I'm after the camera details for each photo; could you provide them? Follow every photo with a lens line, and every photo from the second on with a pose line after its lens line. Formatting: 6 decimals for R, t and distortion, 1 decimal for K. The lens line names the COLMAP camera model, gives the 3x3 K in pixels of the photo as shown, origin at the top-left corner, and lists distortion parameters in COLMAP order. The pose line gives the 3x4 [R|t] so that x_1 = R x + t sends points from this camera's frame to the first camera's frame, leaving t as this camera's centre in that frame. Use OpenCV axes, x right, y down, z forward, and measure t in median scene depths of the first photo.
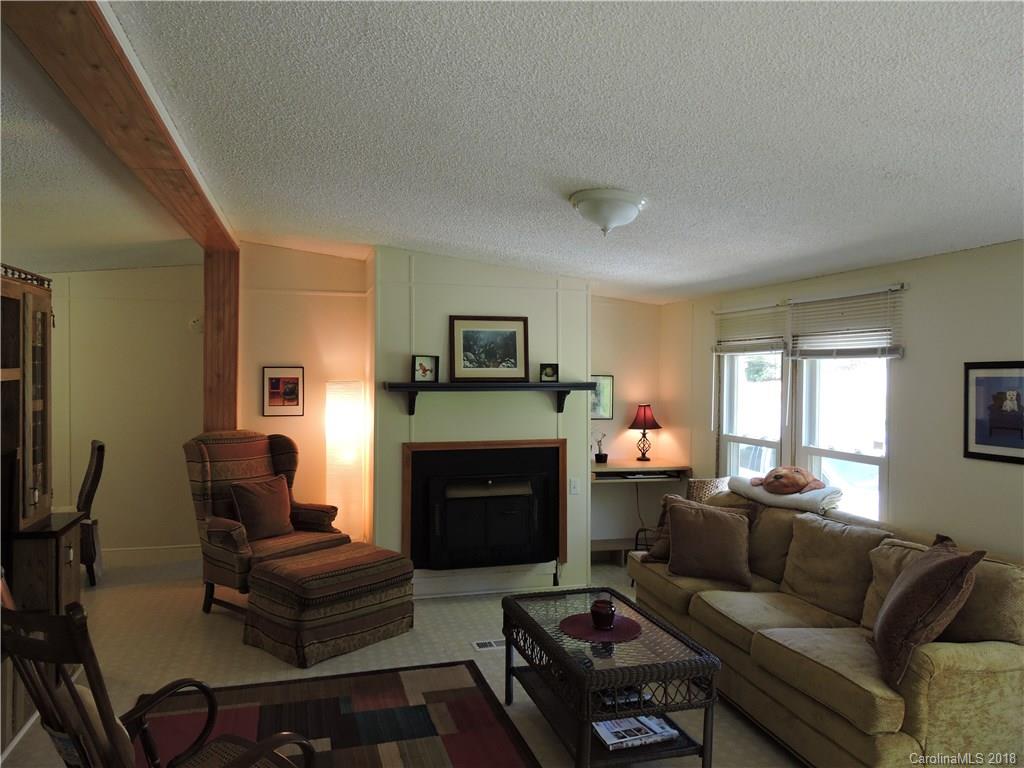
lens RADIAL K [[729.6, 0, 514.3], [0, 729.6, 382.4], [0, 0, 1]] dist [0.000603, -0.010018]
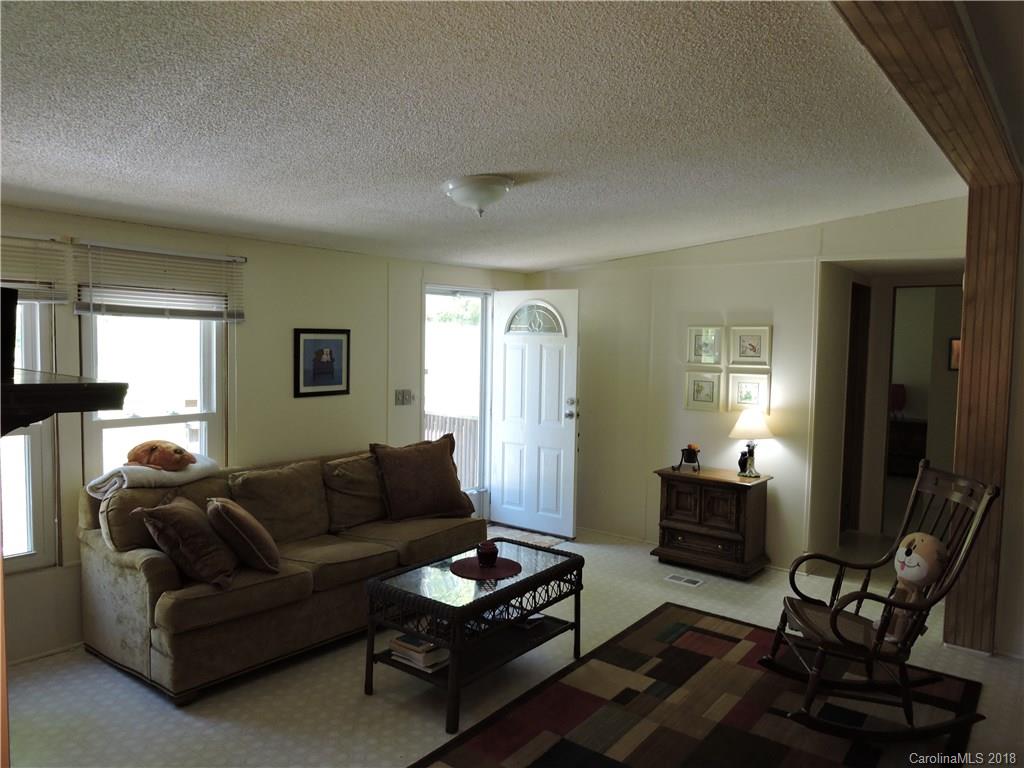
lens RADIAL K [[729.6, 0, 509.9], [0, 729.6, 389.8], [0, 0, 1]] dist [0.000603, -0.010018]
pose [[-0.584277, -0.072218, 0.808335, -0.726919], [-0.015302, 0.996836, 0.077998, -0.025340], [-0.811410, 0.033204, -0.583533, 1.470025]]
